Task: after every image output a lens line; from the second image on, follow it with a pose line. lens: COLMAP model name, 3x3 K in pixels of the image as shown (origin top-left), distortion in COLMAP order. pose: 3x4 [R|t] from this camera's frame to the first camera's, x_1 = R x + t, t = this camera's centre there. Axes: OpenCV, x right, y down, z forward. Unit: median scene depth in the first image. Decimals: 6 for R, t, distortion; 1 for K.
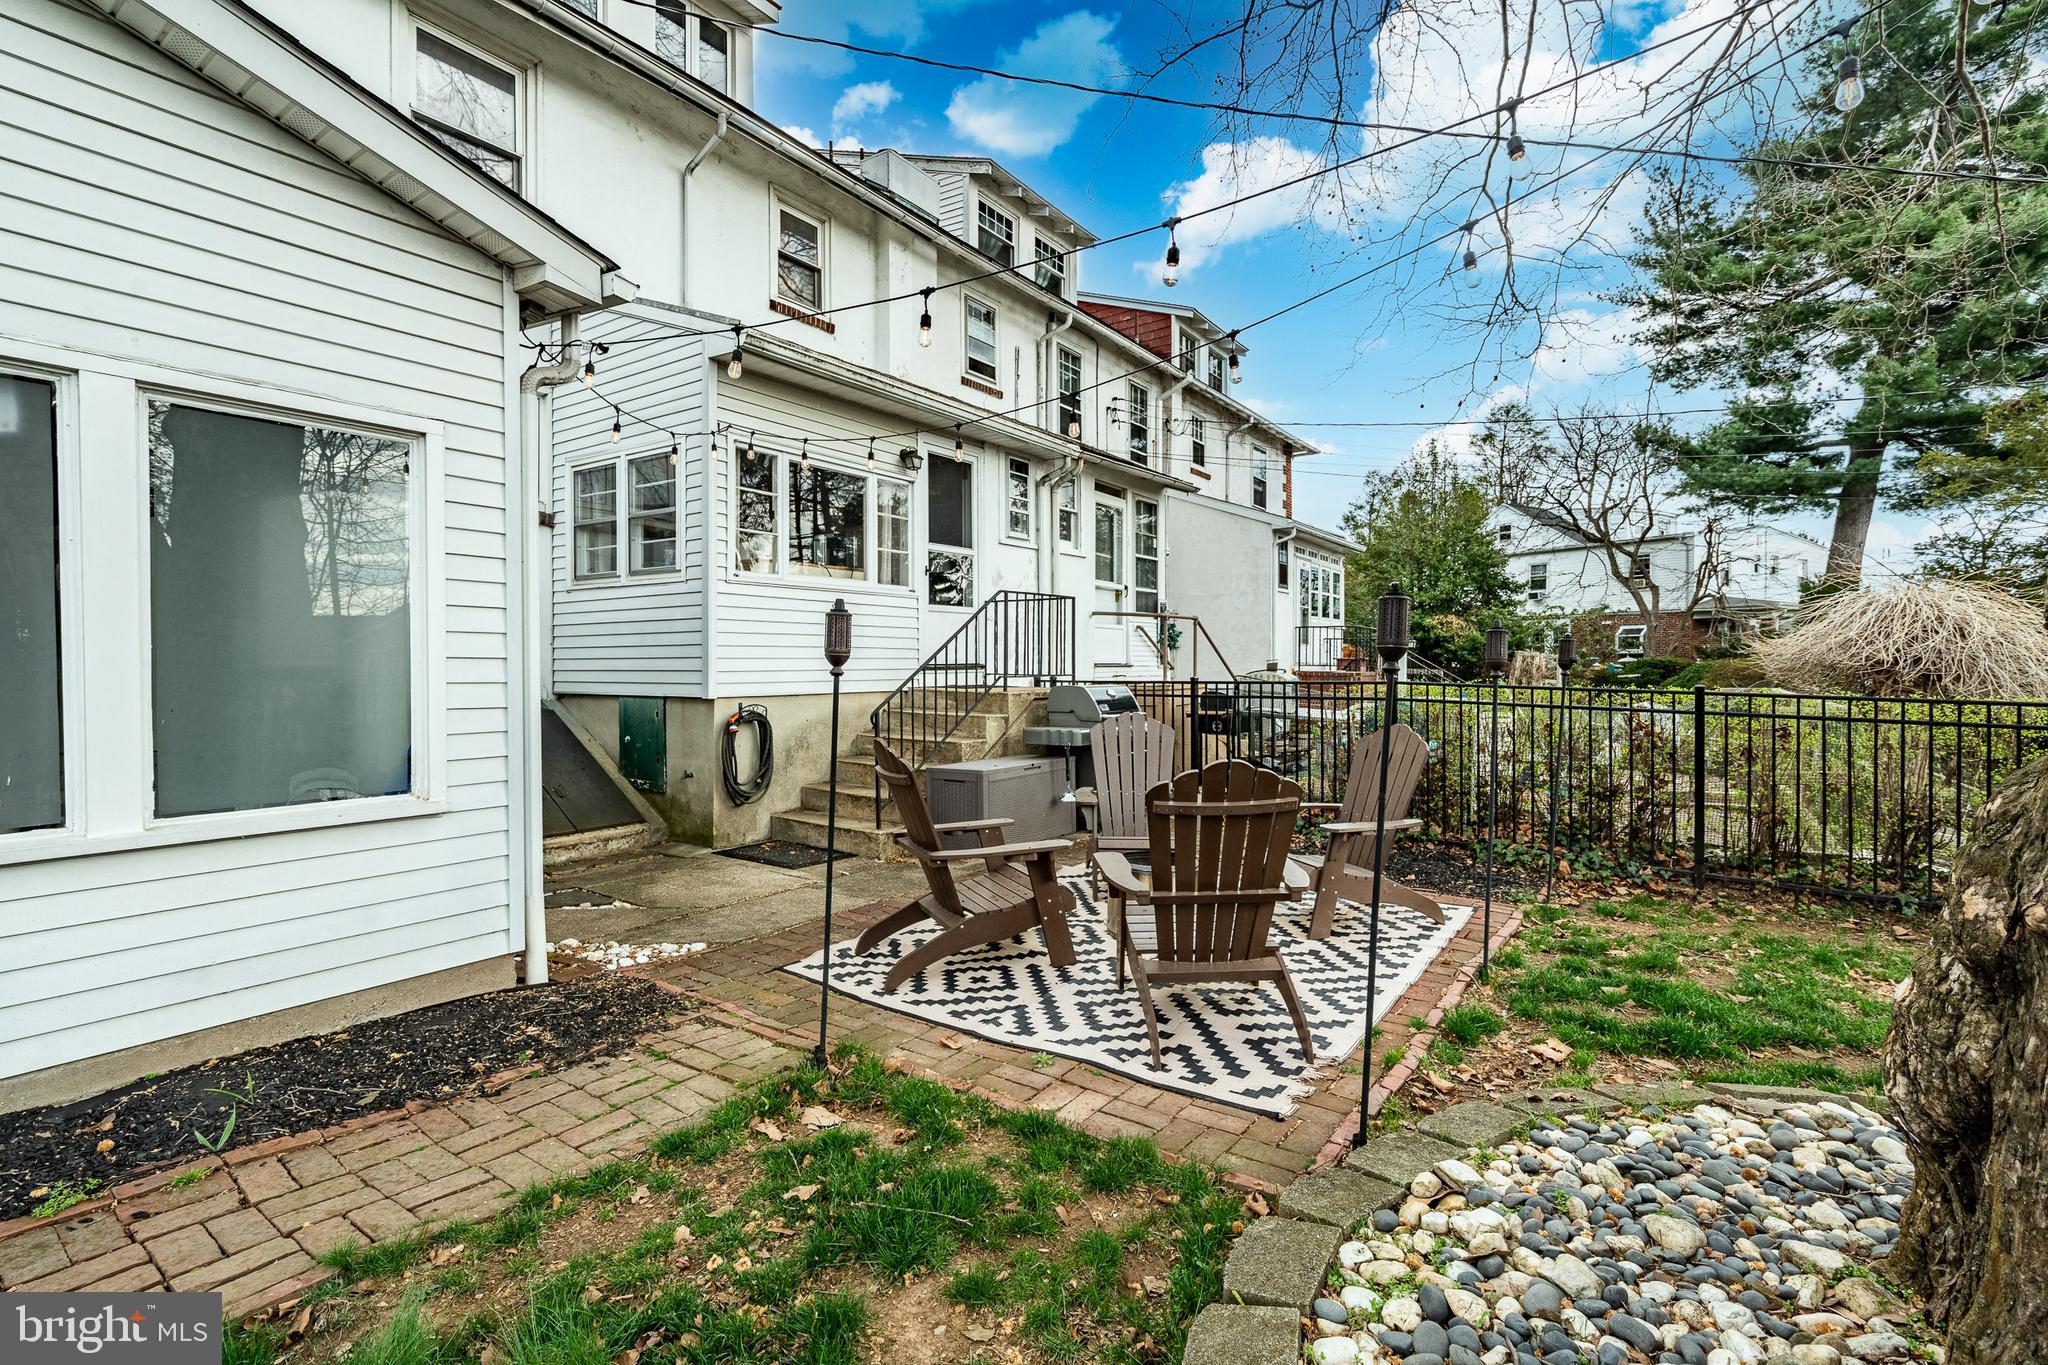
lens RADIAL K [[928.9, 0, 1020.9], [0, 928.9, 668.2], [0, 0, 1]] dist [-0.002020, 0.000837]
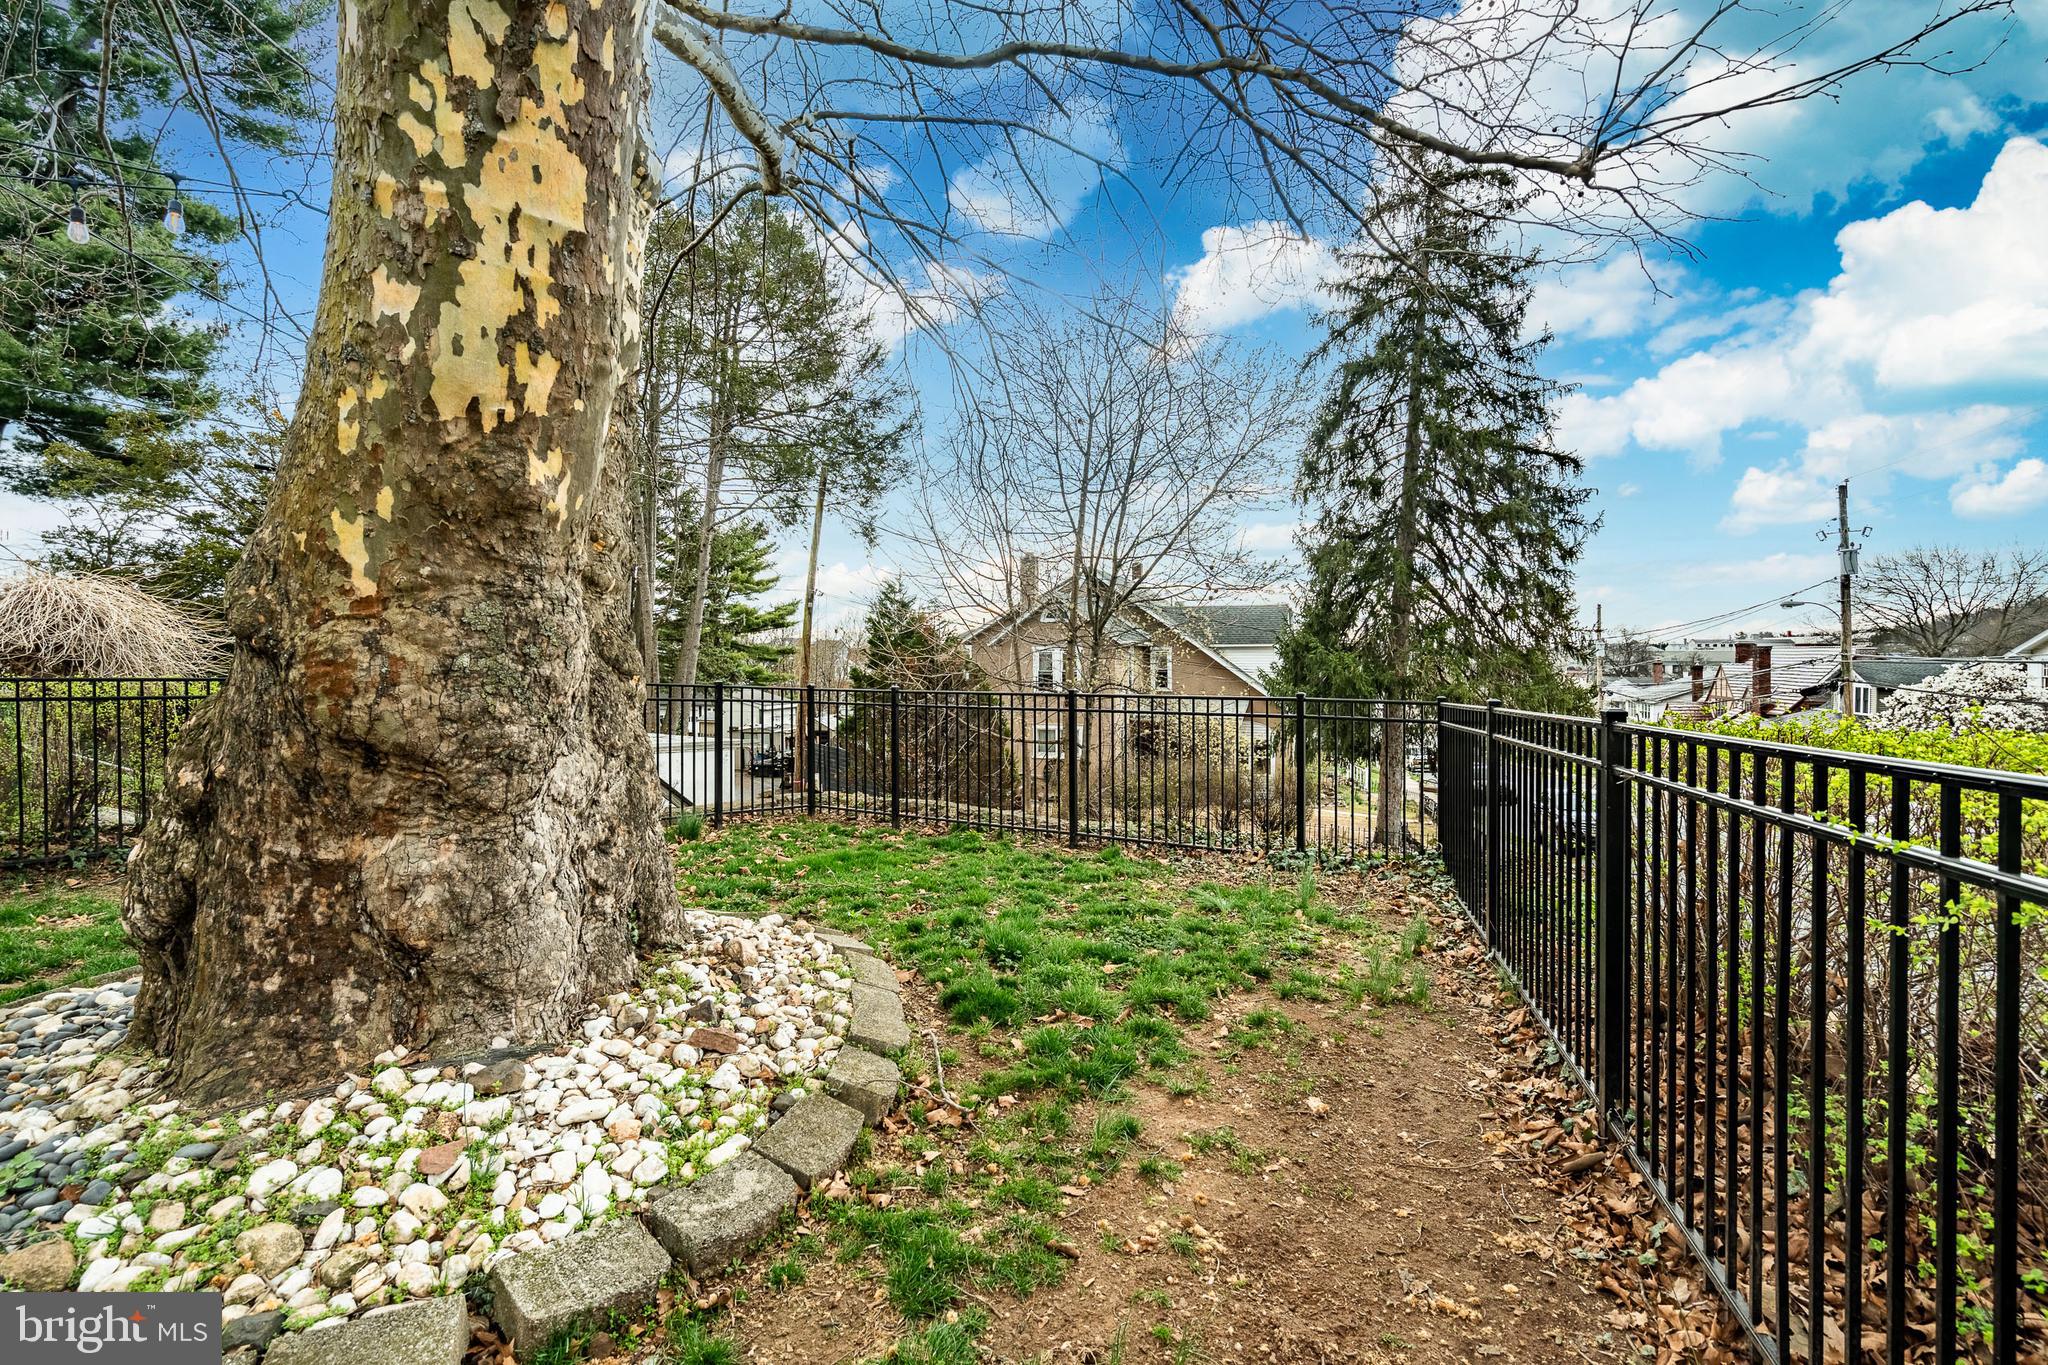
lens RADIAL K [[928.9, 0, 1020.9], [0, 928.9, 668.2], [0, 0, 1]] dist [-0.002020, 0.000837]
pose [[-0.012724, -0.015892, 0.999793, -0.087656], [0.005320, 0.999858, 0.015961, 0.004022], [-0.999905, 0.005522, -0.012638, -0.065448]]
